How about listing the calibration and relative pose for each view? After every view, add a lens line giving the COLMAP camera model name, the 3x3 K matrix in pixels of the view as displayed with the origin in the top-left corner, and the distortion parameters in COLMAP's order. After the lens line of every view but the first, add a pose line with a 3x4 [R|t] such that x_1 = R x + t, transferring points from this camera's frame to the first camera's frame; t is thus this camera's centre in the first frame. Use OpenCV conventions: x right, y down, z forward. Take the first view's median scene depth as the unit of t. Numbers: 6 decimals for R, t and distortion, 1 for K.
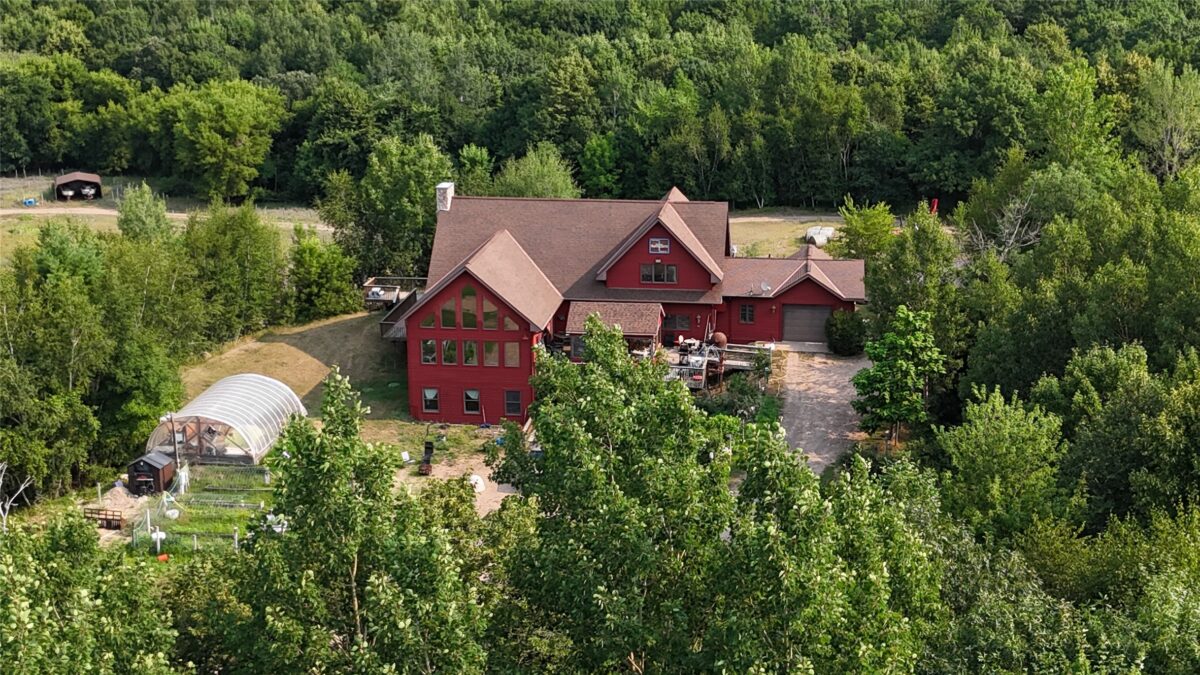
lens RADIAL K [[1597.2, 0, 602.1], [0, 1597.2, 333.2], [0, 0, 1]] dist [0.289725, -0.956963]
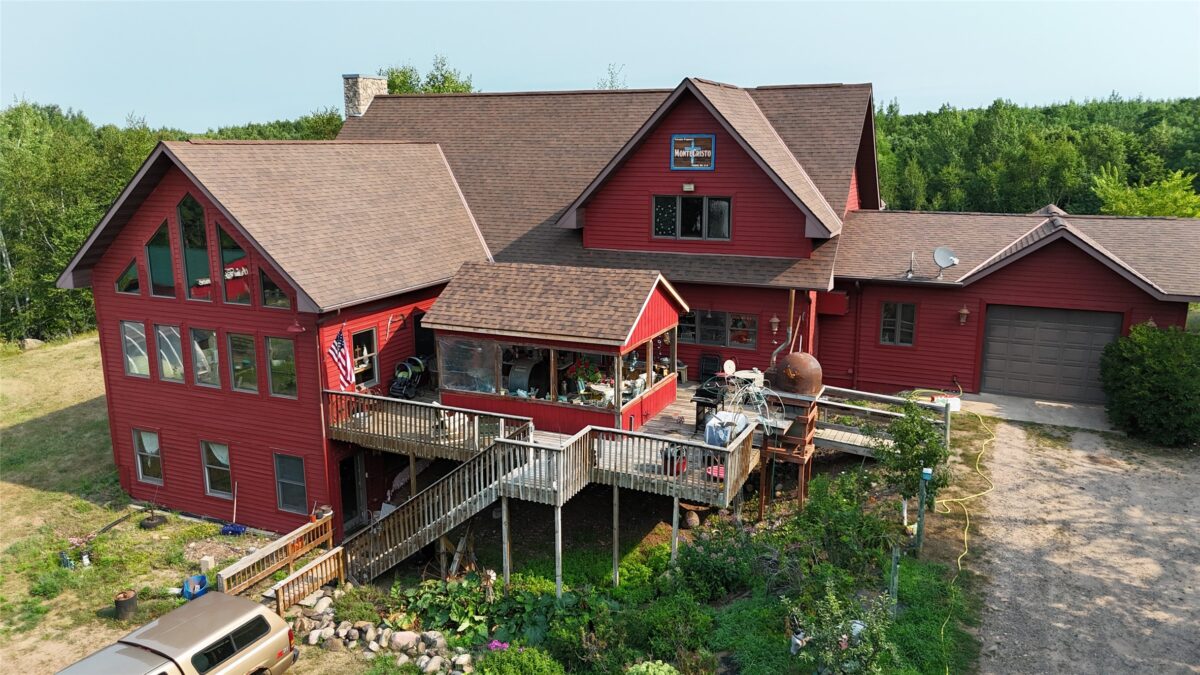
lens RADIAL K [[895.7, 0, 603.5], [0, 895.7, 328.9], [0, 0, 1]] dist [0.087176, -0.097050]
pose [[0.960814, 0.062511, -0.270054, 0.081589], [-0.078612, 0.995690, -0.049210, 0.007755], [0.265814, 0.068511, 0.961587, 0.754667]]
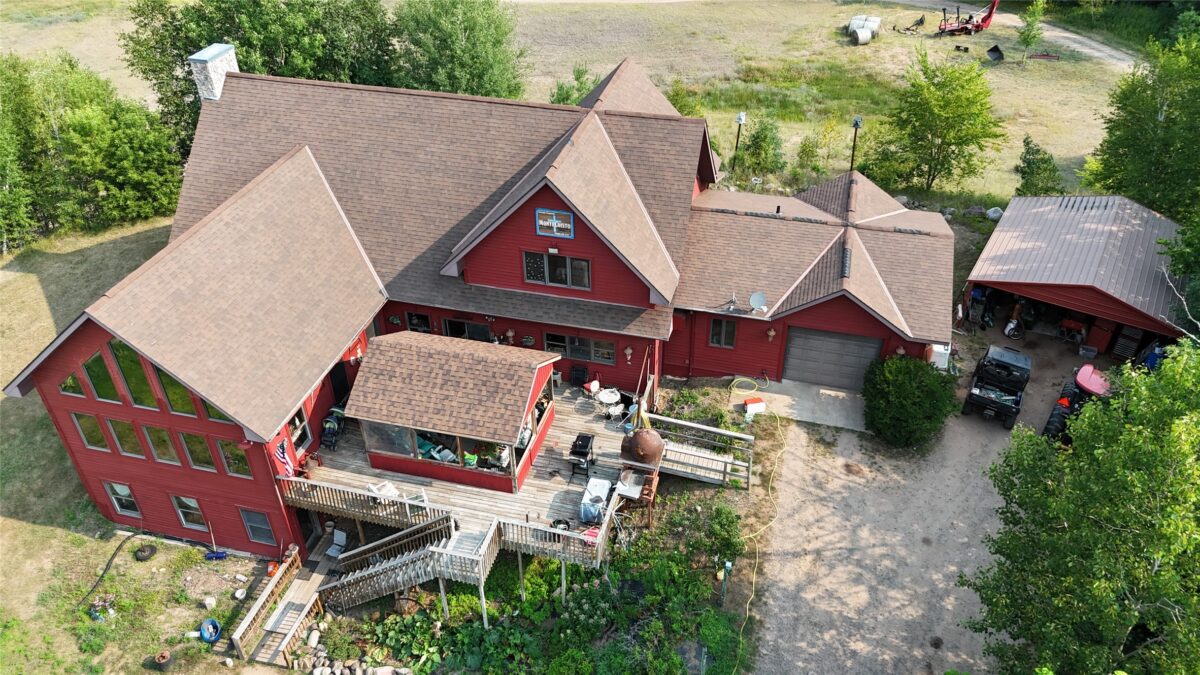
lens RADIAL K [[906.3, 0, 604.2], [0, 906.3, 334.1], [0, 0, 1]] dist [0.064330, -0.062281]
pose [[0.993333, 0.066819, -0.093945, 0.080559], [-0.029895, 0.936324, 0.349862, -0.122546], [0.111341, -0.344721, 0.932079, 0.715879]]
